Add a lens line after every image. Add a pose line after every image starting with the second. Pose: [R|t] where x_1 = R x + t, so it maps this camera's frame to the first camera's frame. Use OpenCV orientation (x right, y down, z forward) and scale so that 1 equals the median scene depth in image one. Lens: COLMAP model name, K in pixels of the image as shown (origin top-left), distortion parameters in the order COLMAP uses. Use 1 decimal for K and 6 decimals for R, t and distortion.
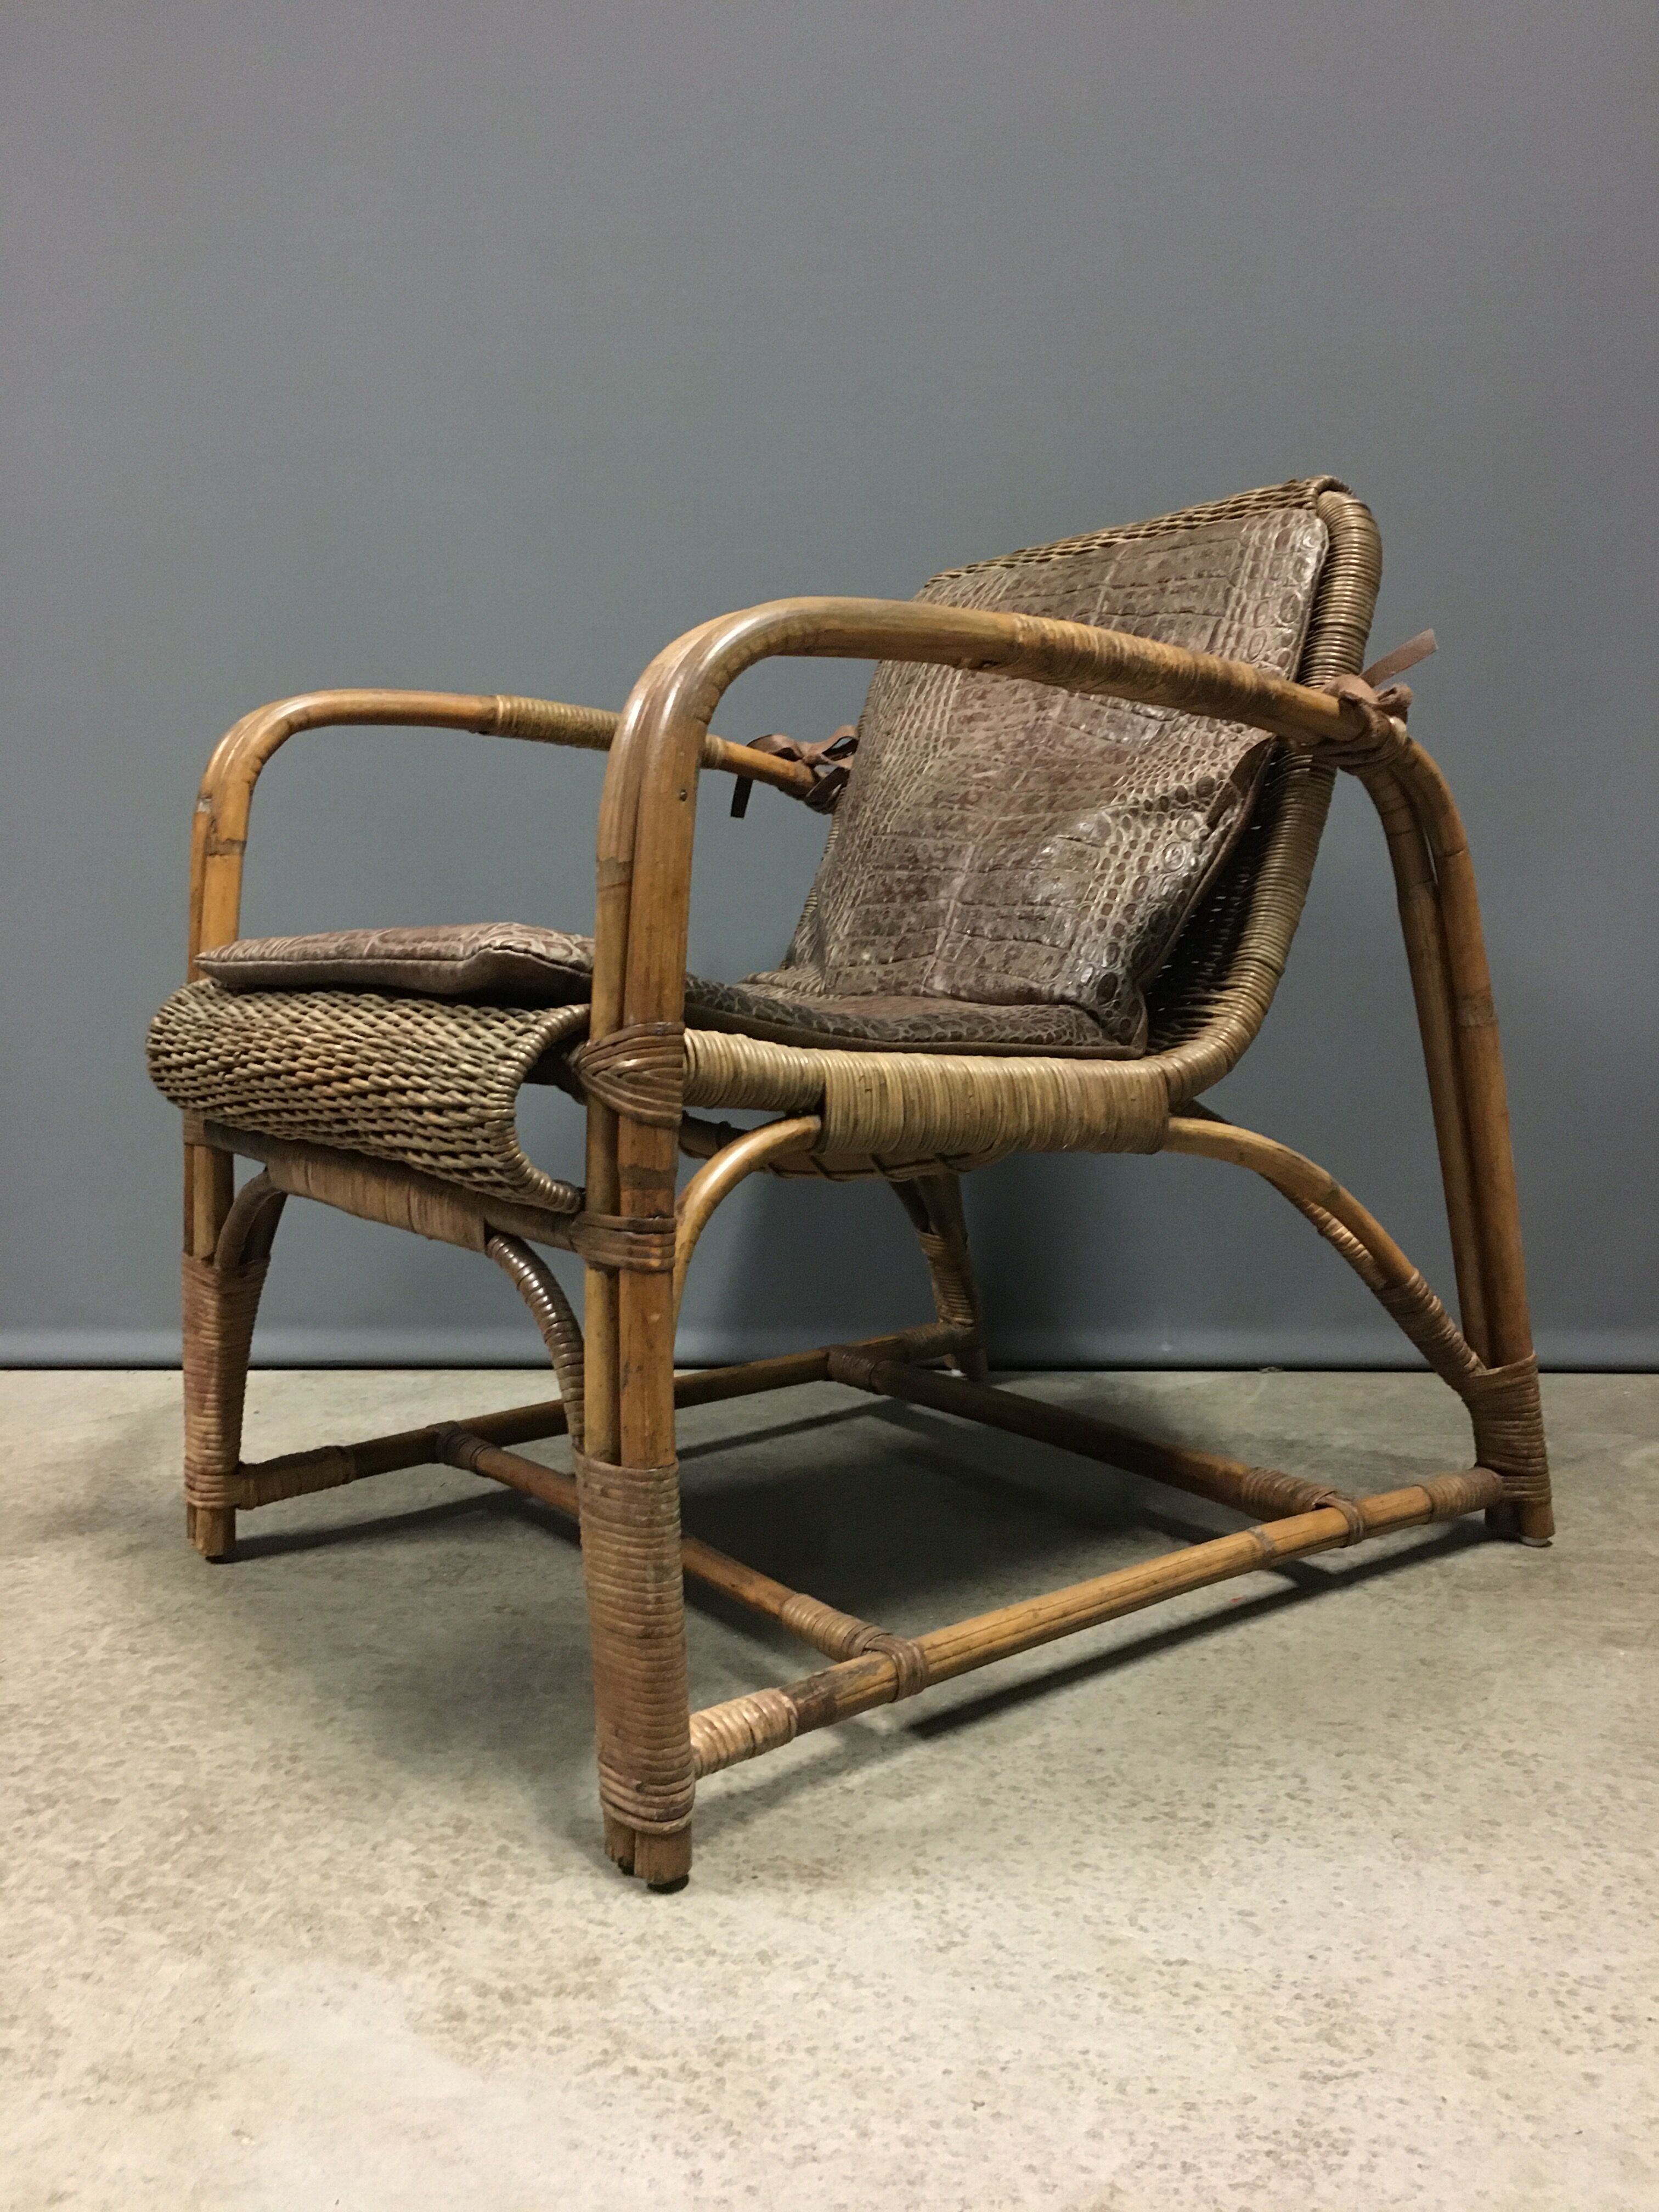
lens RADIAL K [[1906.0, 0, 829.5], [0, 1906.0, 1106.0], [0, 0, 1]] dist [0.086917, -0.125773]
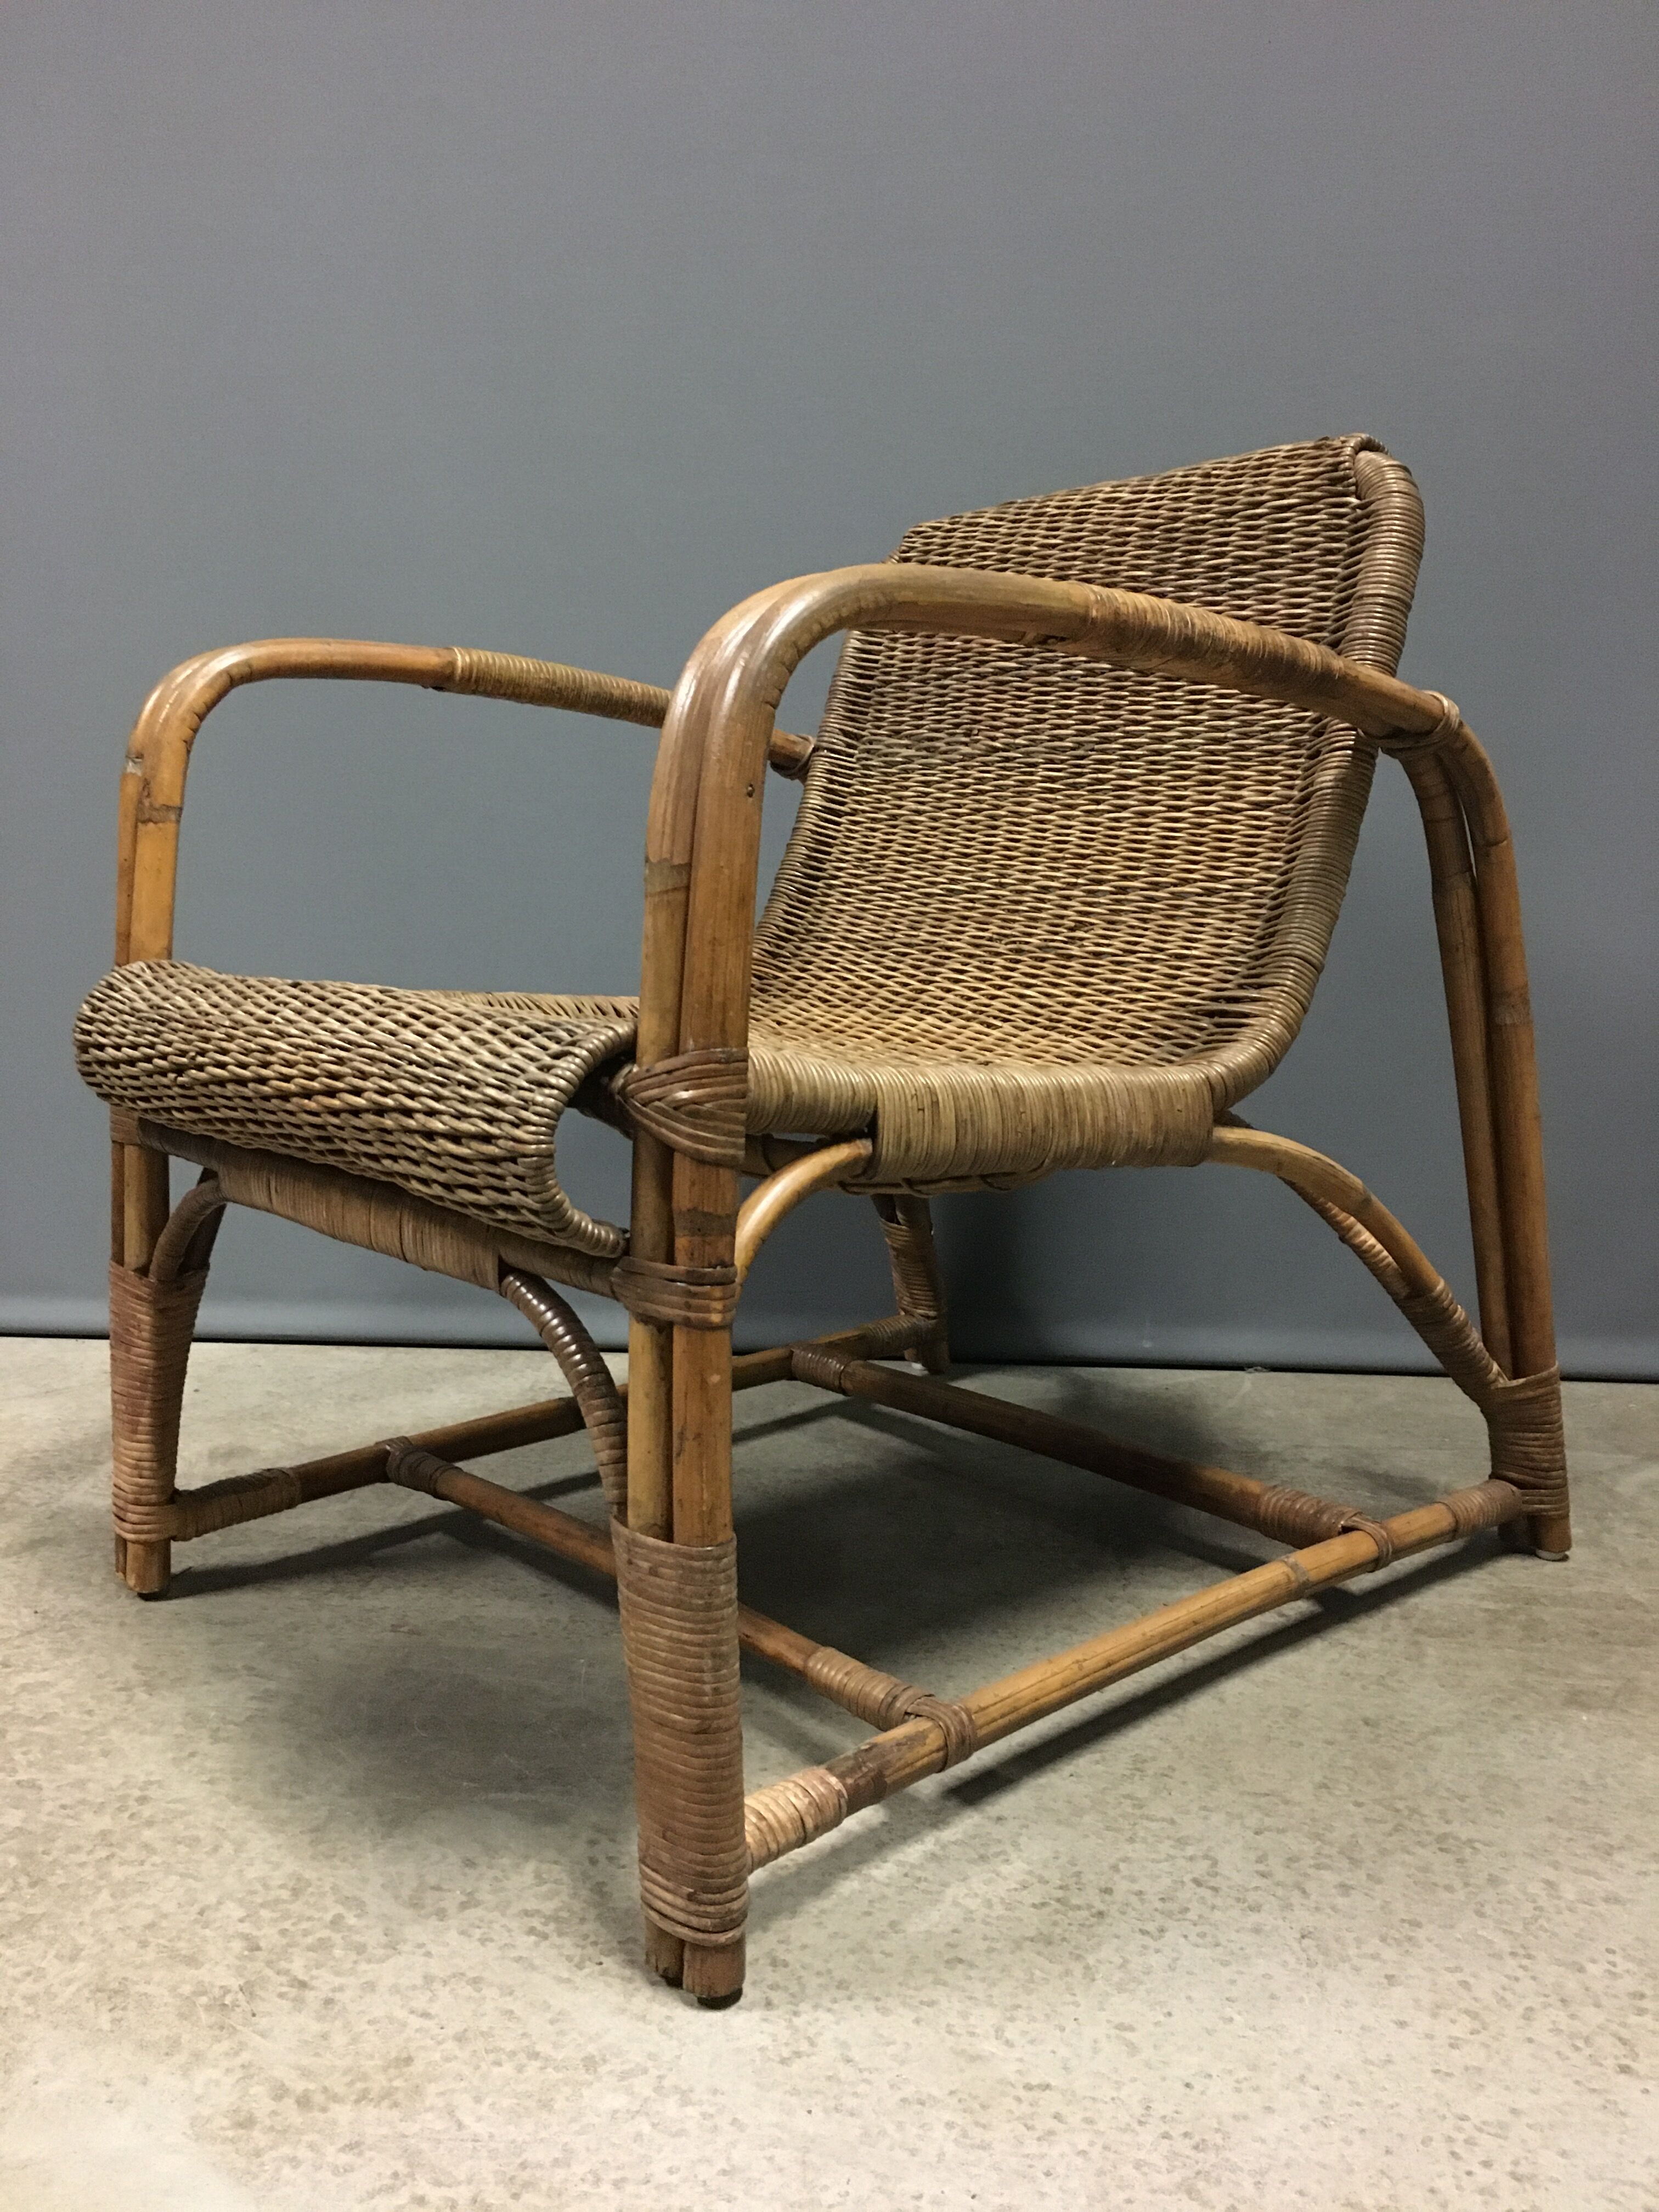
lens RADIAL K [[1911.8, 0, 833.5], [0, 1911.8, 1103.7], [0, 0, 1]] dist [0.051868, 0.006840]
pose [[0.996811, 0.003346, 0.079729, -0.087096], [-0.006133, 0.999378, 0.034732, -0.039388], [-0.079564, -0.035111, 0.996211, 0.089615]]
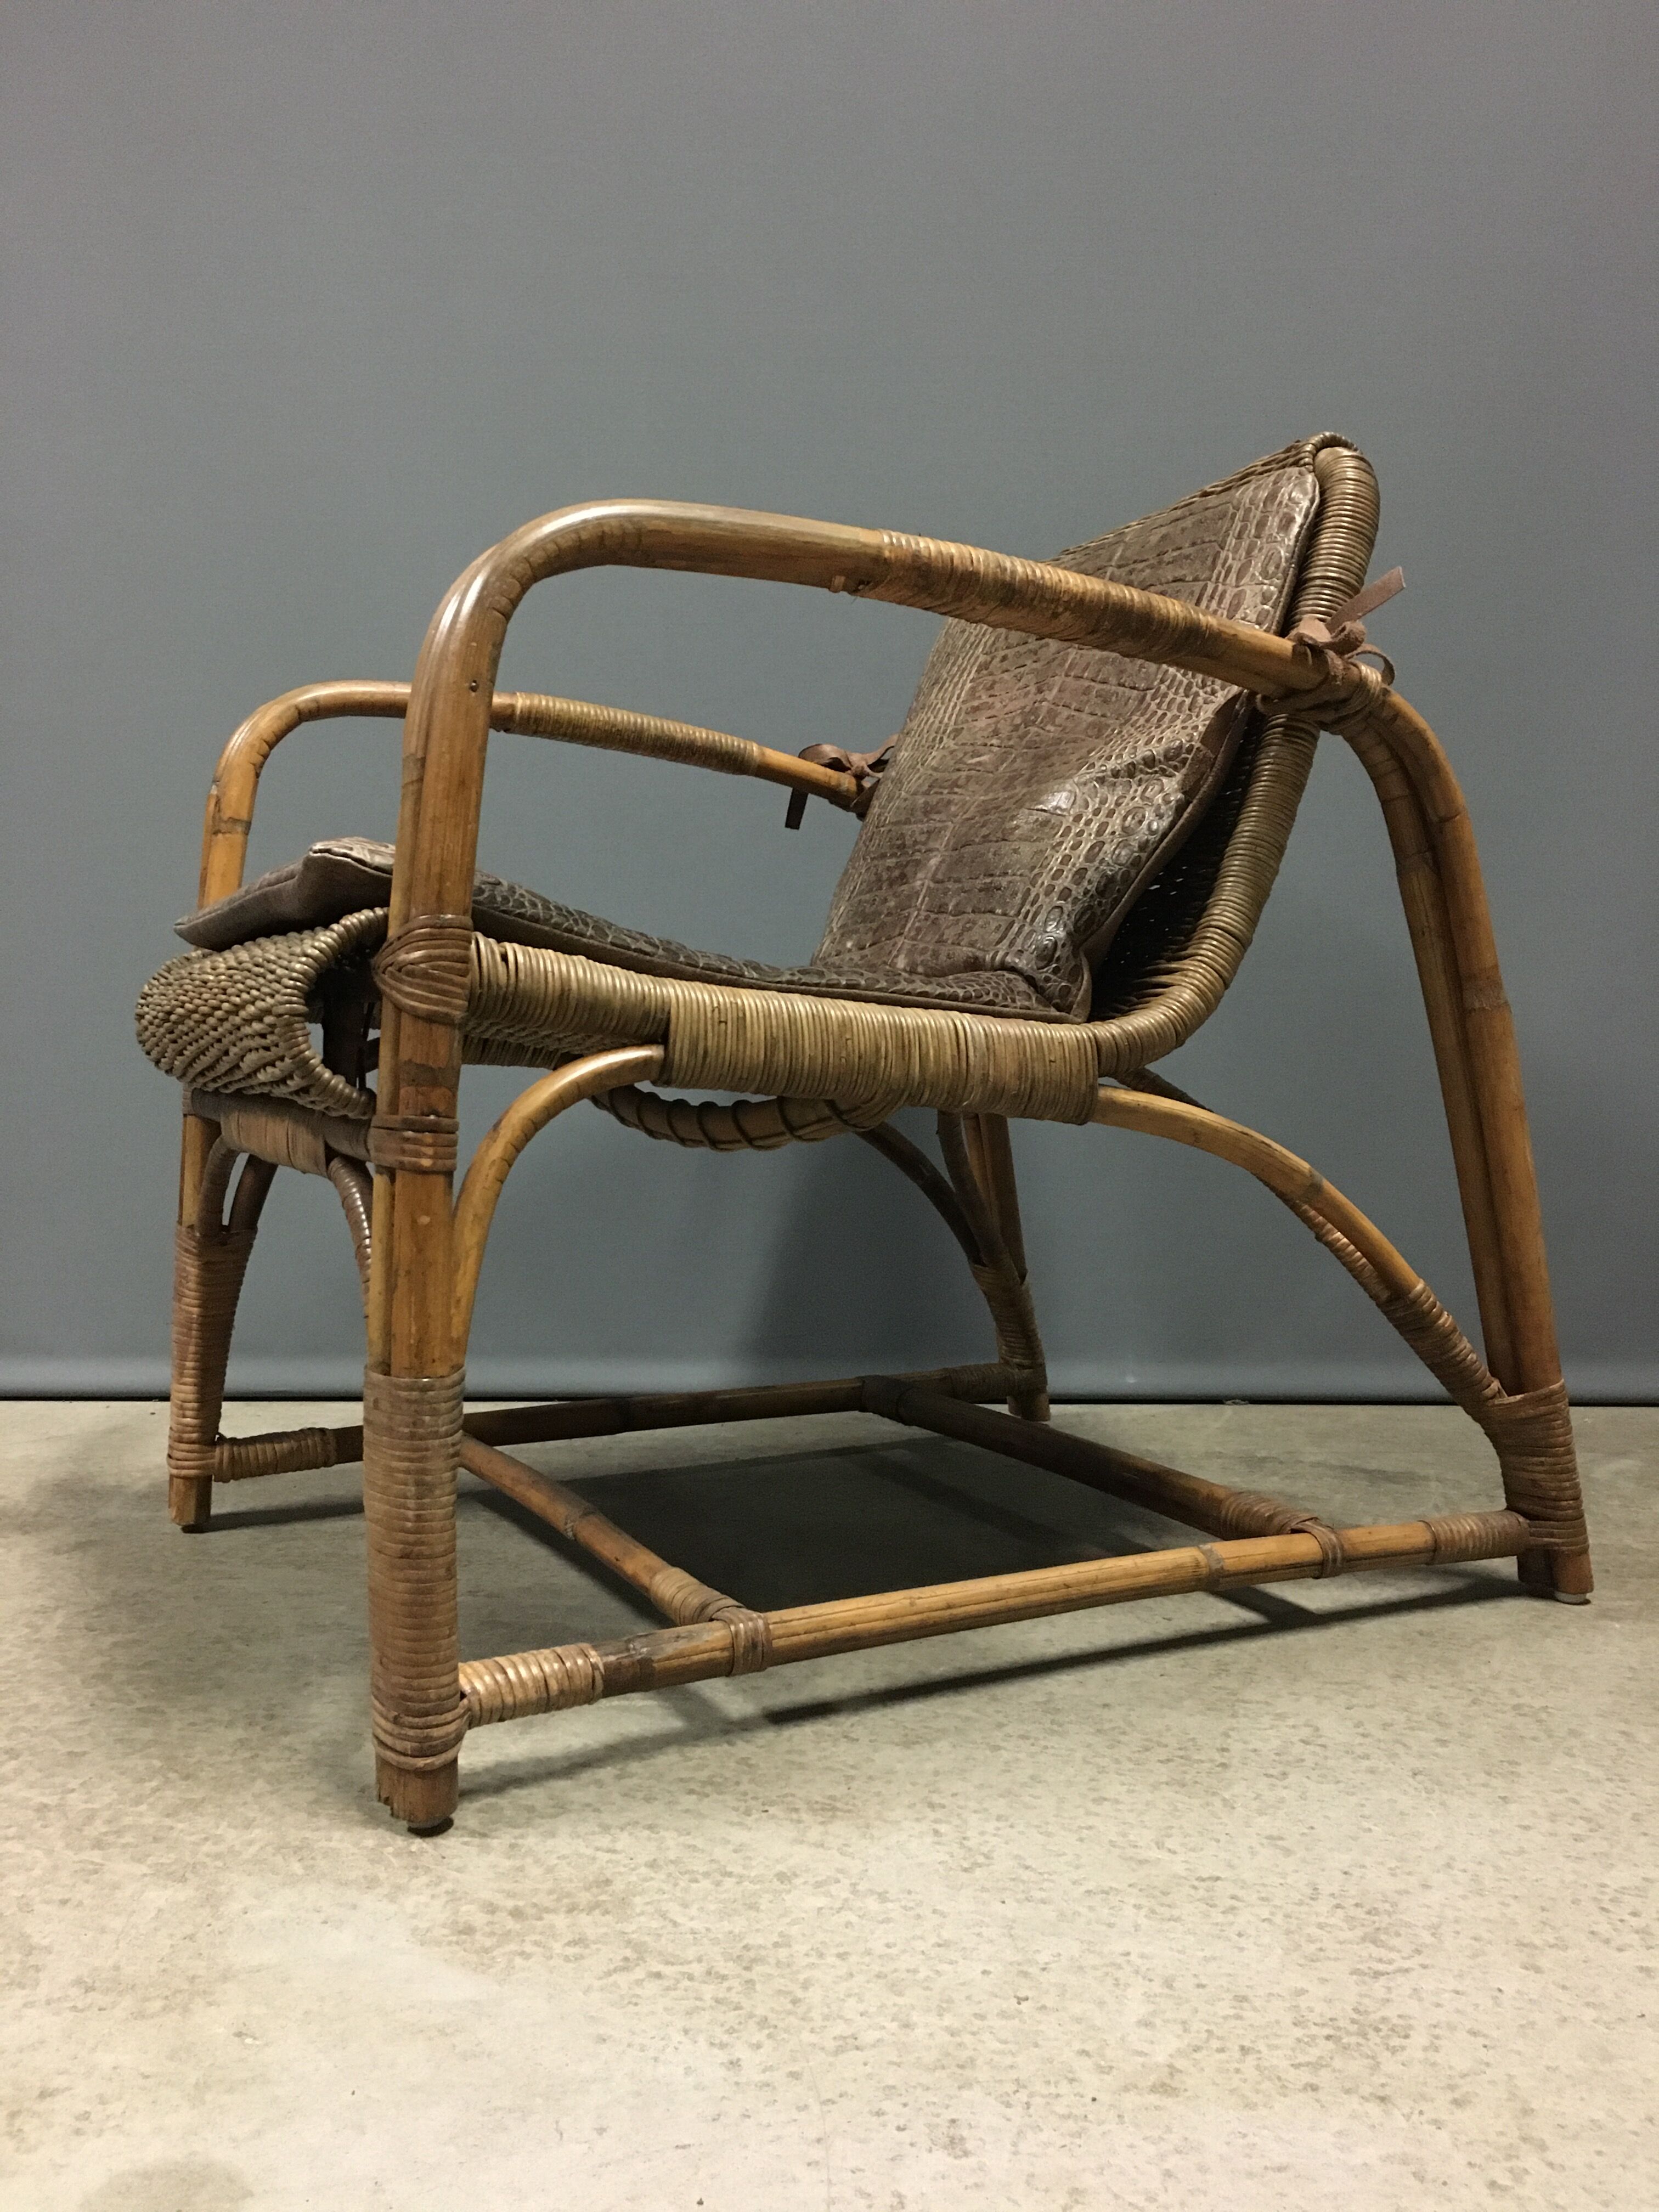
lens RADIAL K [[1898.7, 0, 829.5], [0, 1898.7, 1106.0], [0, 0, 1]] dist [0.102279, -0.151222]
pose [[0.984993, 0.021563, -0.171244, 0.221066], [-0.034040, 0.996948, -0.070262, 0.092116], [0.169206, 0.075037, 0.982720, 0.066534]]
